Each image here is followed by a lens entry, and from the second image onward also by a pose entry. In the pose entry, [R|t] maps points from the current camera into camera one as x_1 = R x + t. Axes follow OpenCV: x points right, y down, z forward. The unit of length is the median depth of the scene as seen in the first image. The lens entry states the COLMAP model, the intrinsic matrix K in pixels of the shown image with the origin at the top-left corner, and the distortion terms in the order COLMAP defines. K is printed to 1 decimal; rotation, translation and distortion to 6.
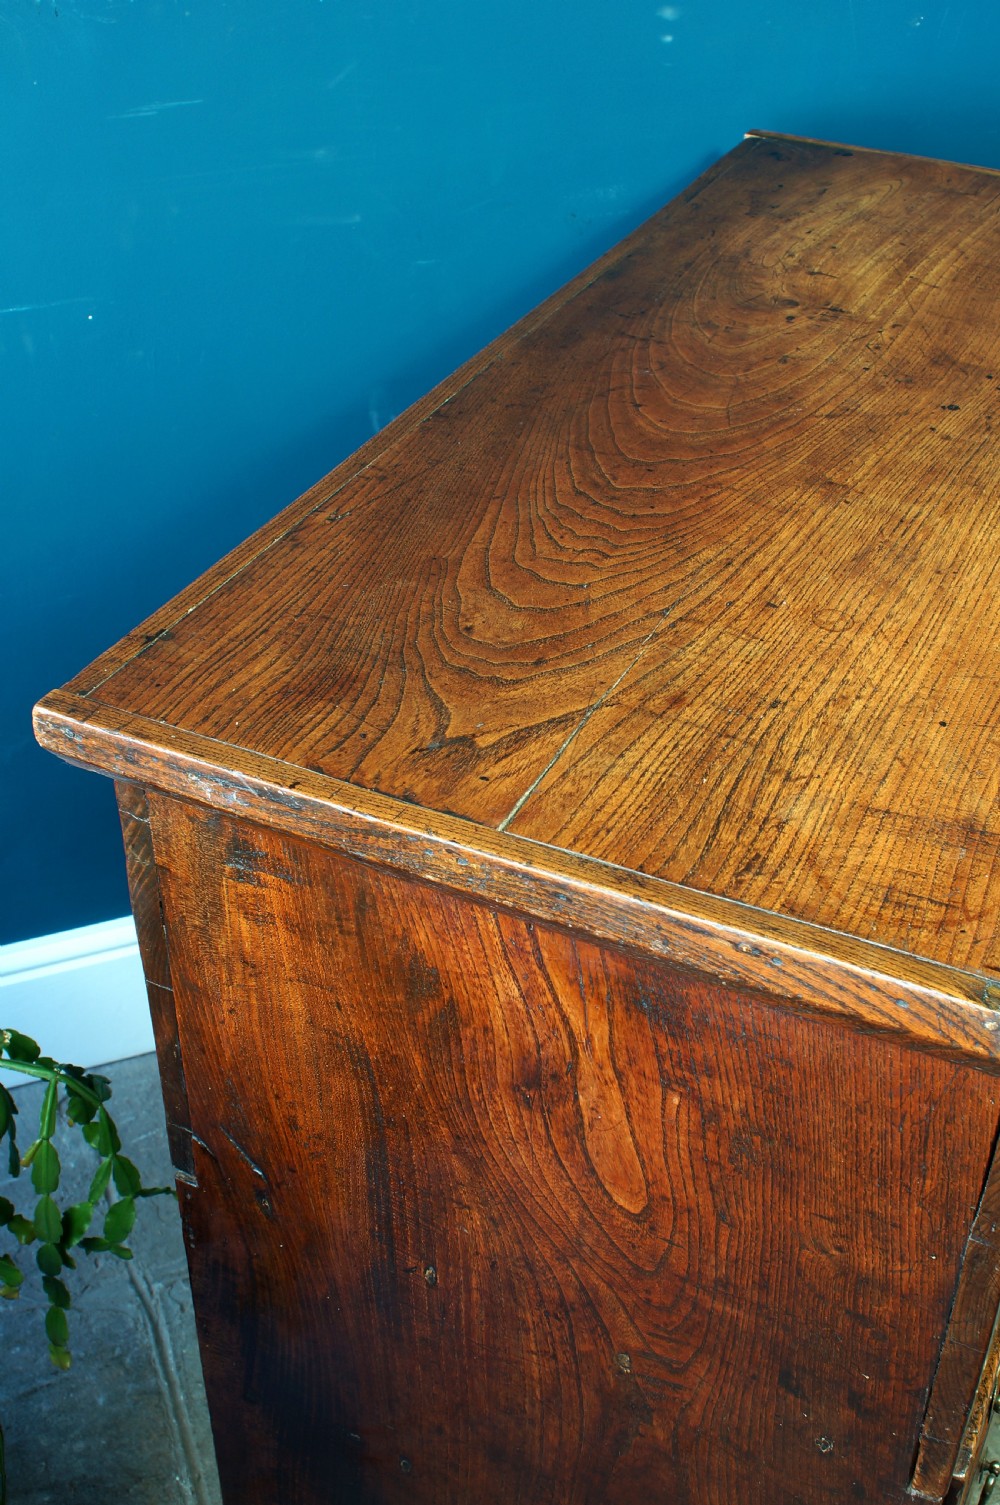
lens RADIAL K [[1654.7, 0, 483.3], [0, 1654.7, 714.4], [0, 0, 1]] dist [-0.093506, 0.056511]
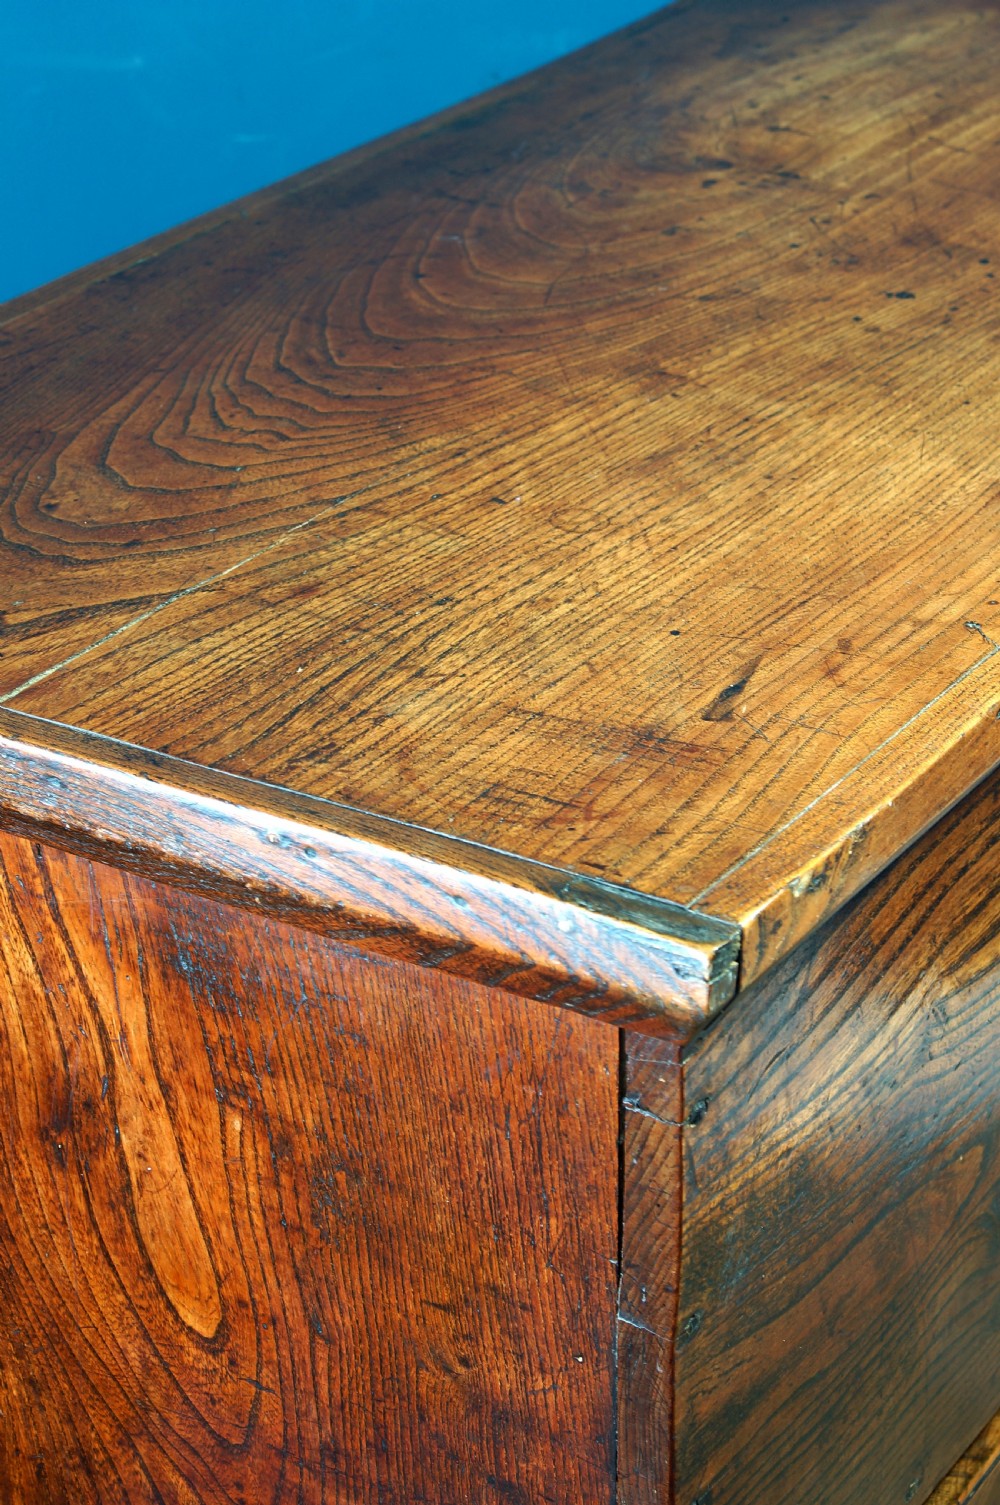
lens RADIAL K [[3210.9, 0, 479.5], [0, 3210.9, 752.0], [0, 0, 1]] dist [0.024677, 0.183536]
pose [[0.996512, 0.043627, -0.071143, 0.286134], [-0.053603, 0.987983, -0.144970, 0.250130], [0.063964, 0.148278, 0.986875, -0.337187]]
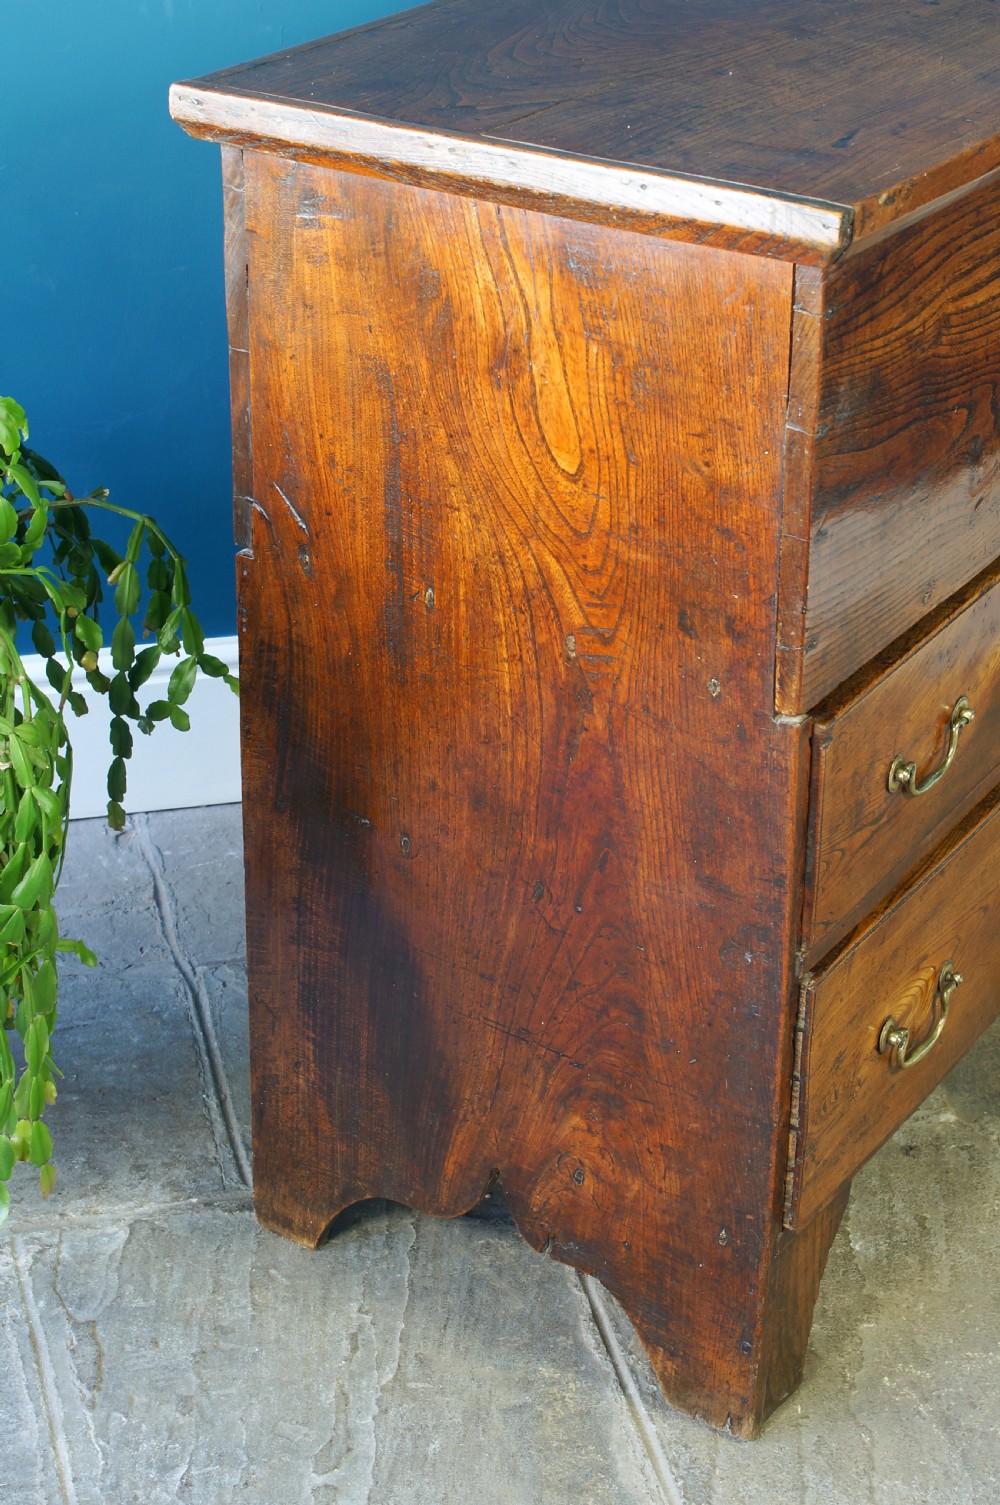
lens RADIAL K [[2472.2, 0, 503.1], [0, 2472.2, 695.6], [0, 0, 1]] dist [-0.021729, -0.038962]
pose [[0.992613, 0.063927, -0.103114, 0.254572], [-0.076086, 0.990015, -0.118660, 0.724077], [0.094499, 0.125629, 0.987566, -0.975056]]
